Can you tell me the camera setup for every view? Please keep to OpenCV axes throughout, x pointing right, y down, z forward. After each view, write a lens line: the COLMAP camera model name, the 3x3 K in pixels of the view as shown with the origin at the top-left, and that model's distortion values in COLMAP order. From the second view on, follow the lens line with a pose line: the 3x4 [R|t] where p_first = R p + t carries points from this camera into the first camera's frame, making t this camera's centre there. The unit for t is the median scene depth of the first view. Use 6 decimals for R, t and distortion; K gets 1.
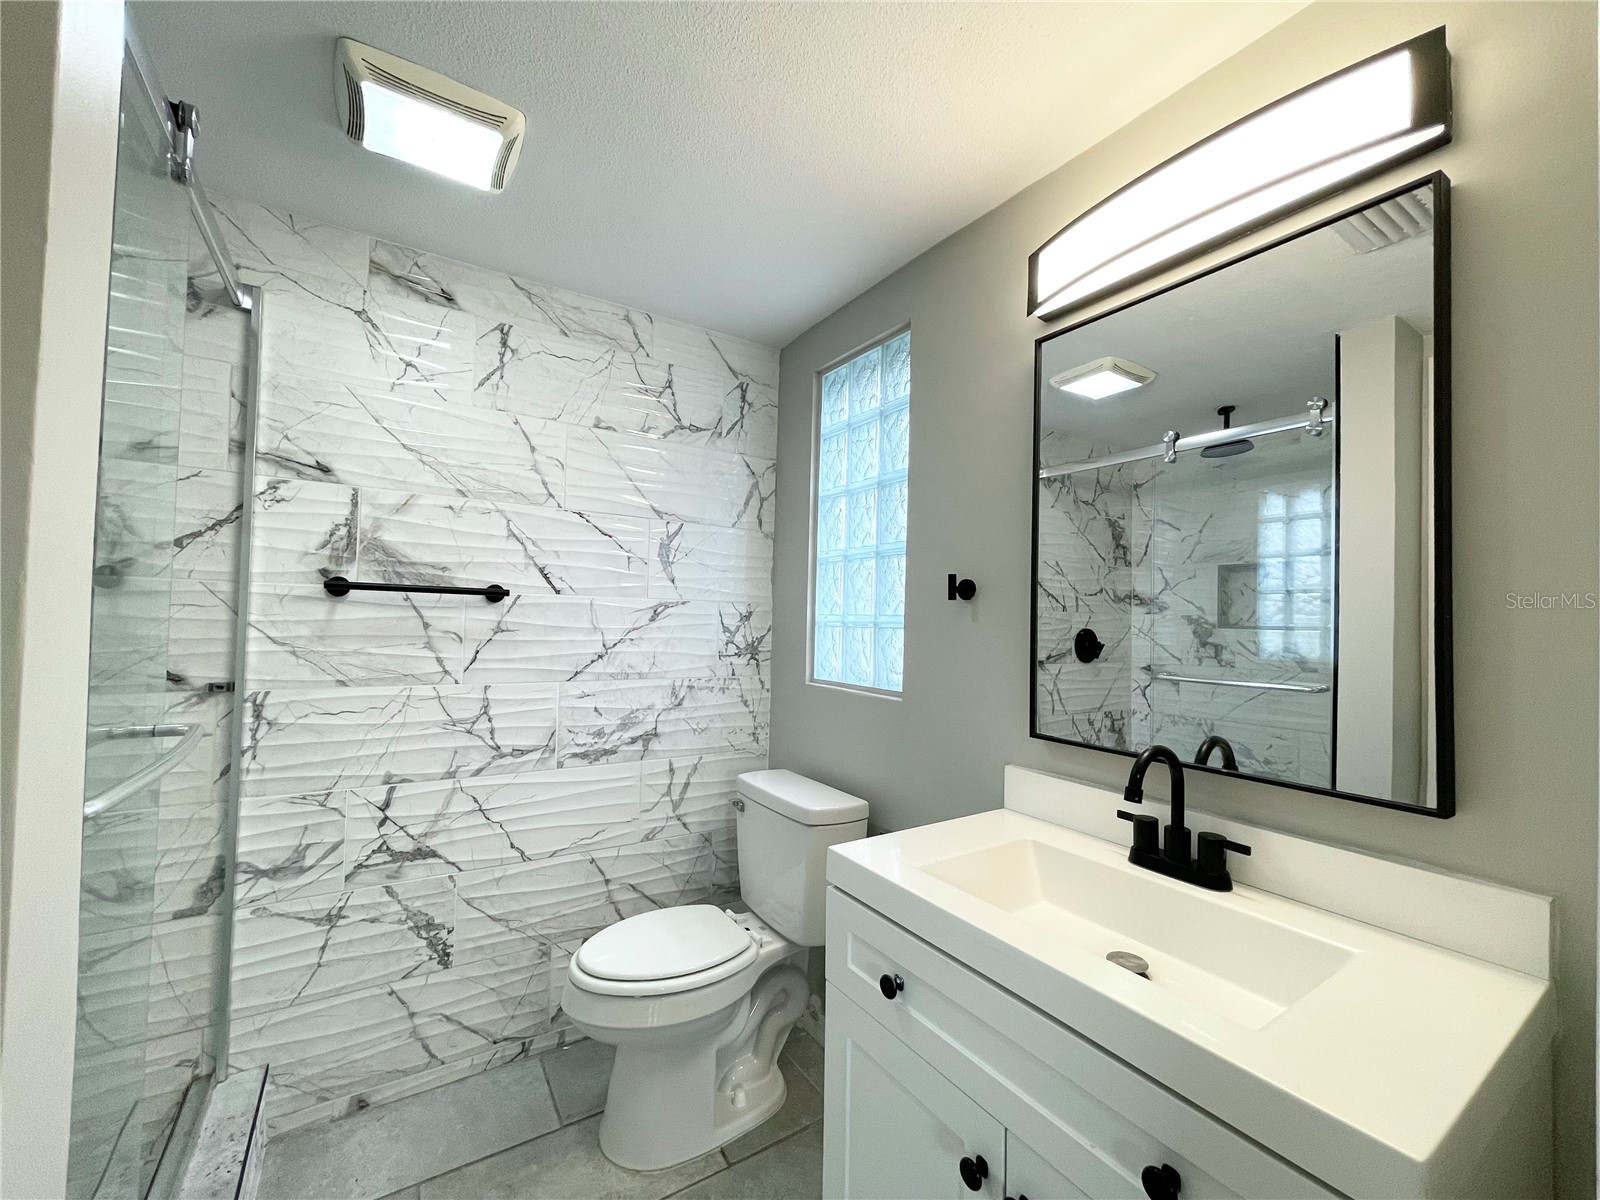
lens RADIAL K [[644.9, 0, 797.4], [0, 644.9, 600.4], [0, 0, 1]] dist [-0.002664, 0.001085]
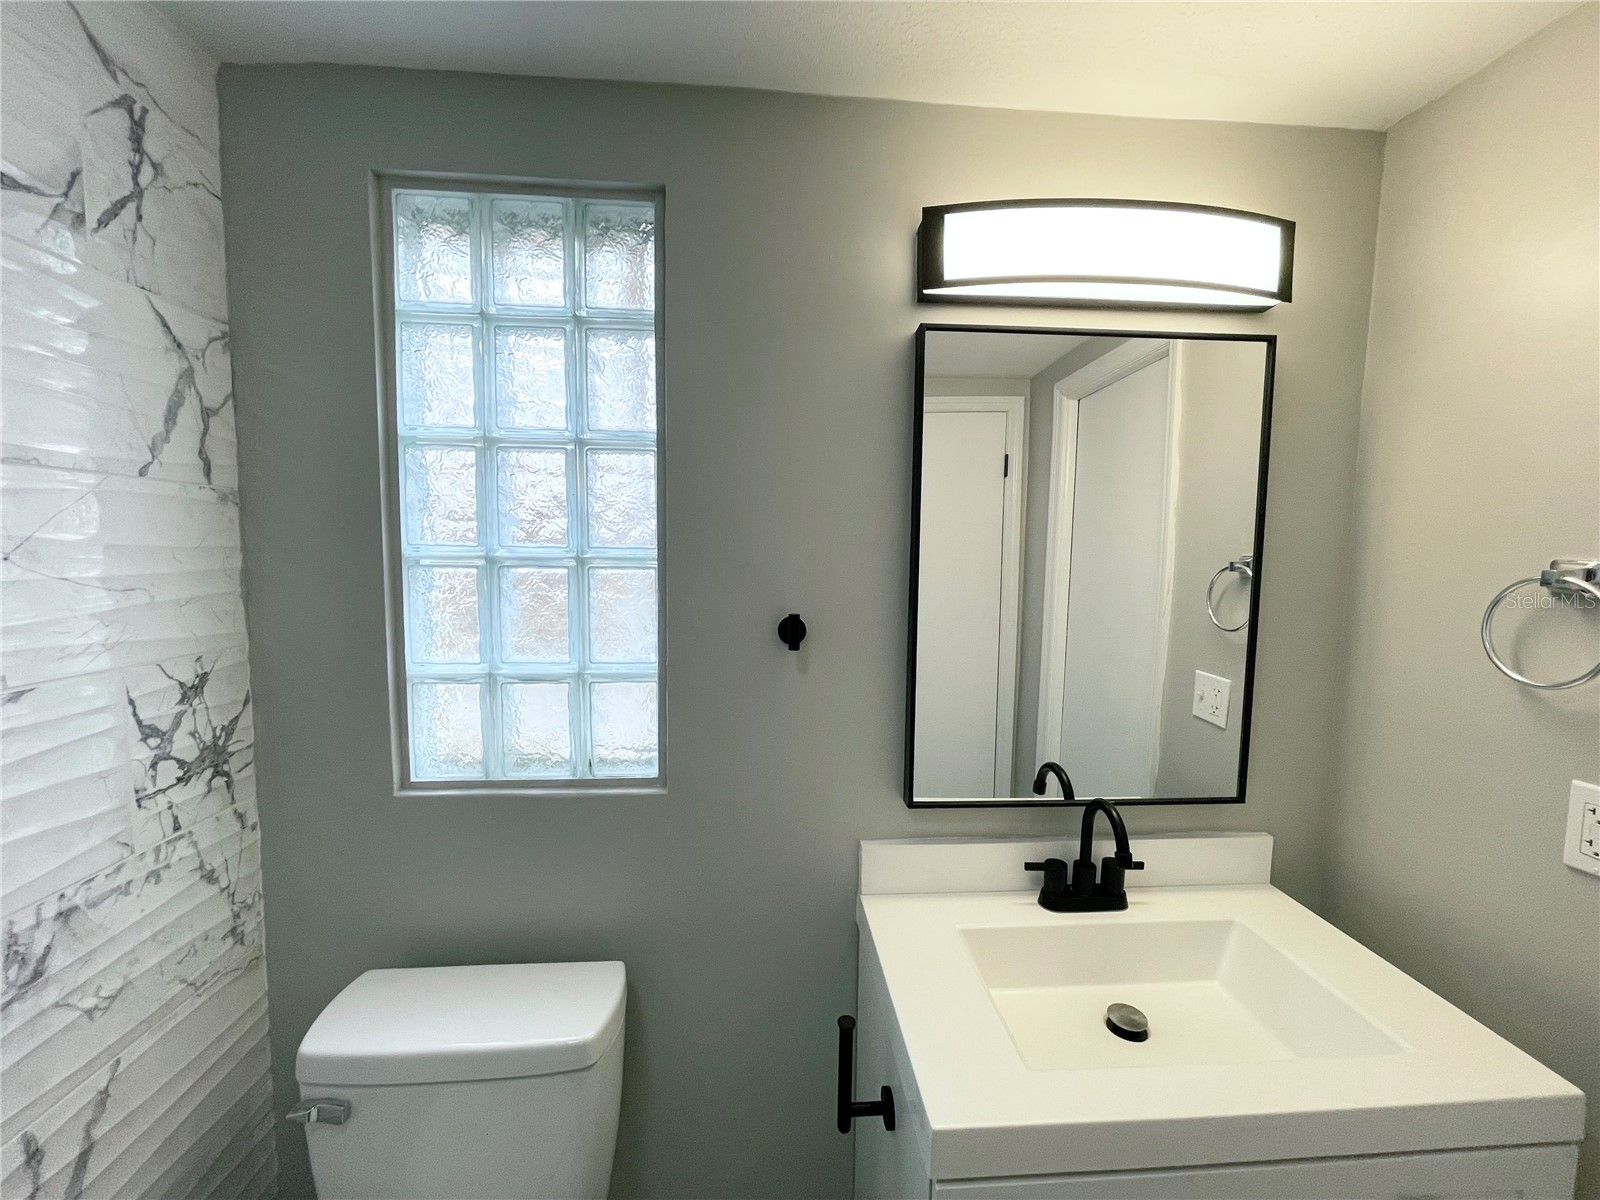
lens RADIAL K [[644.9, 0, 797.4], [0, 644.9, 600.4], [0, 0, 1]] dist [-0.002664, 0.001085]
pose [[0.480691, -0.088183, 0.872445, -0.259434], [-0.025584, 0.993097, 0.114474, -0.093815], [-0.876517, -0.077347, 0.475117, 0.447951]]
